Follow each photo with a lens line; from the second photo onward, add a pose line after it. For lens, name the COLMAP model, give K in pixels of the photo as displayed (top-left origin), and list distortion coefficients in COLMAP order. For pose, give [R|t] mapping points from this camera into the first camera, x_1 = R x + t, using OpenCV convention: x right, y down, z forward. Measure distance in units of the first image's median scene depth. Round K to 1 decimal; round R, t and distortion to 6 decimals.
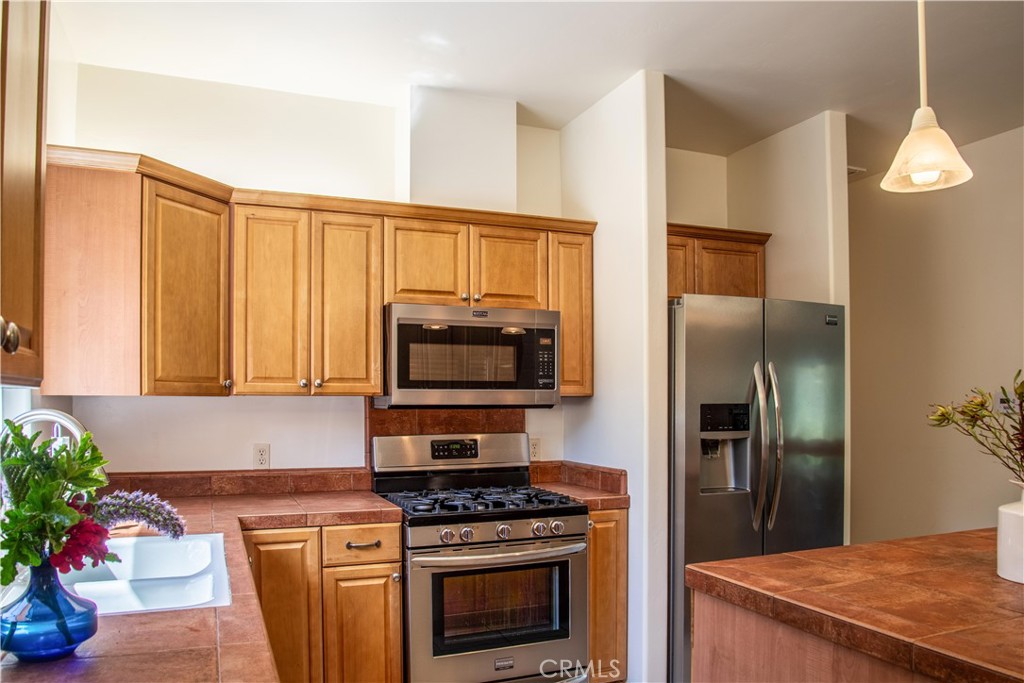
lens RADIAL K [[716.8, 0, 478.0], [0, 716.8, 409.5], [0, 0, 1]] dist [-0.082571, 0.000902]
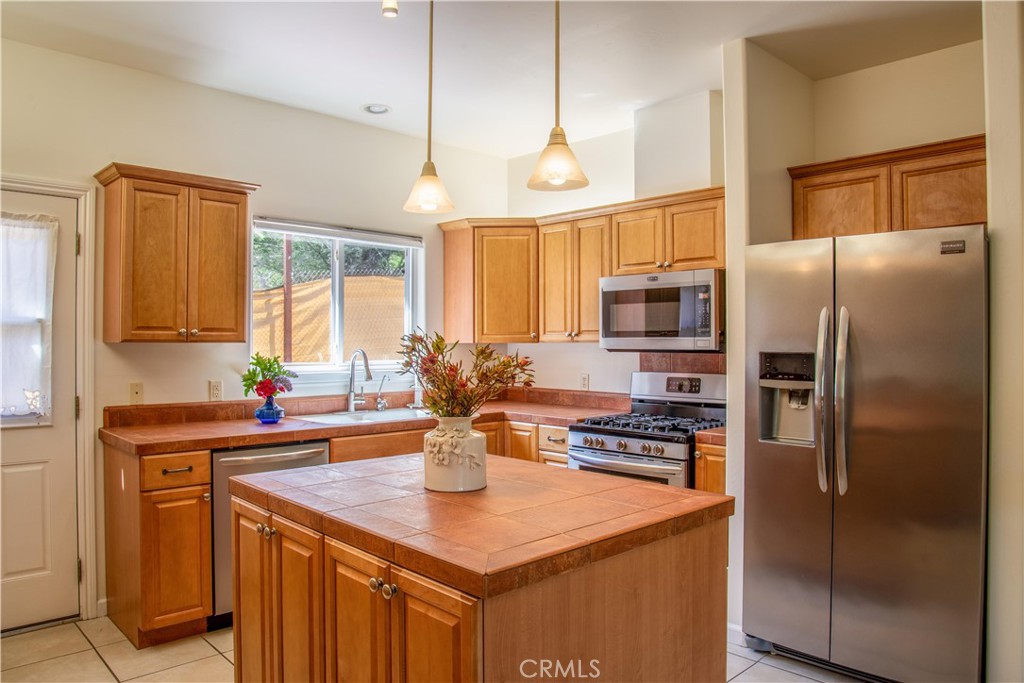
lens RADIAL K [[729.4, 0, 508.3], [0, 729.4, 323.0], [0, 0, 1]] dist [-0.078396, 0.022672]
pose [[0.379531, -0.021172, -0.924937, 1.209088], [-0.008730, 0.999612, -0.026463, -0.019180], [0.925138, 0.018118, 0.379199, 0.289771]]
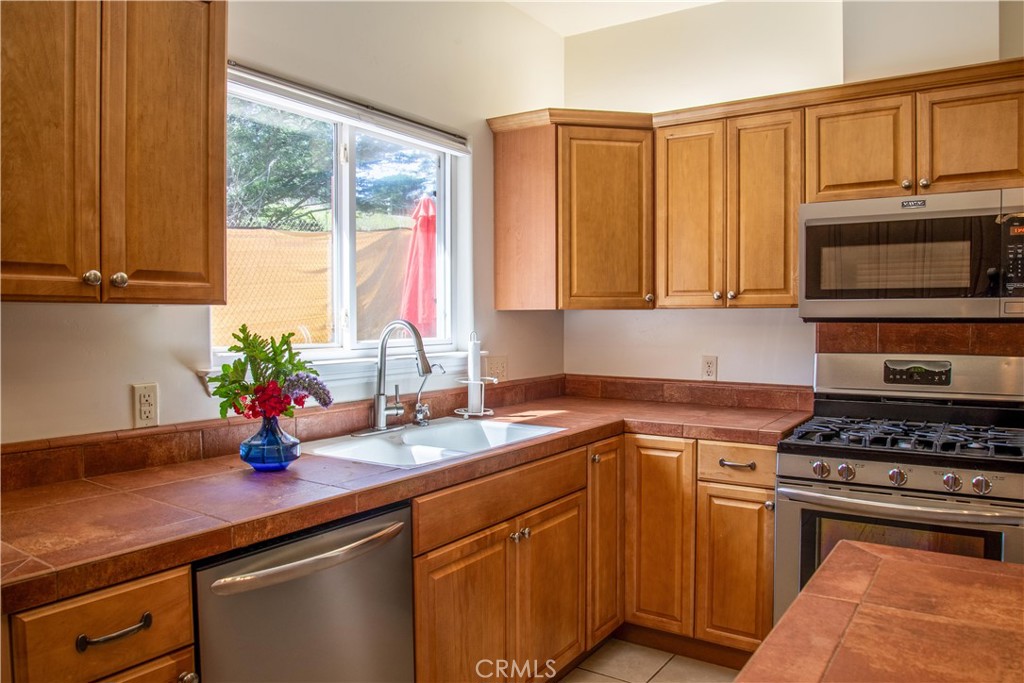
lens RADIAL K [[735.3, 0, 515.5], [0, 735.3, 339.0], [0, 0, 1]] dist [-0.087908, 0.020534]
pose [[0.571385, 0.025960, -0.820272, 0.443769], [-0.005595, 0.999600, 0.027739, -0.003106], [0.820663, -0.011260, 0.571301, 0.195224]]
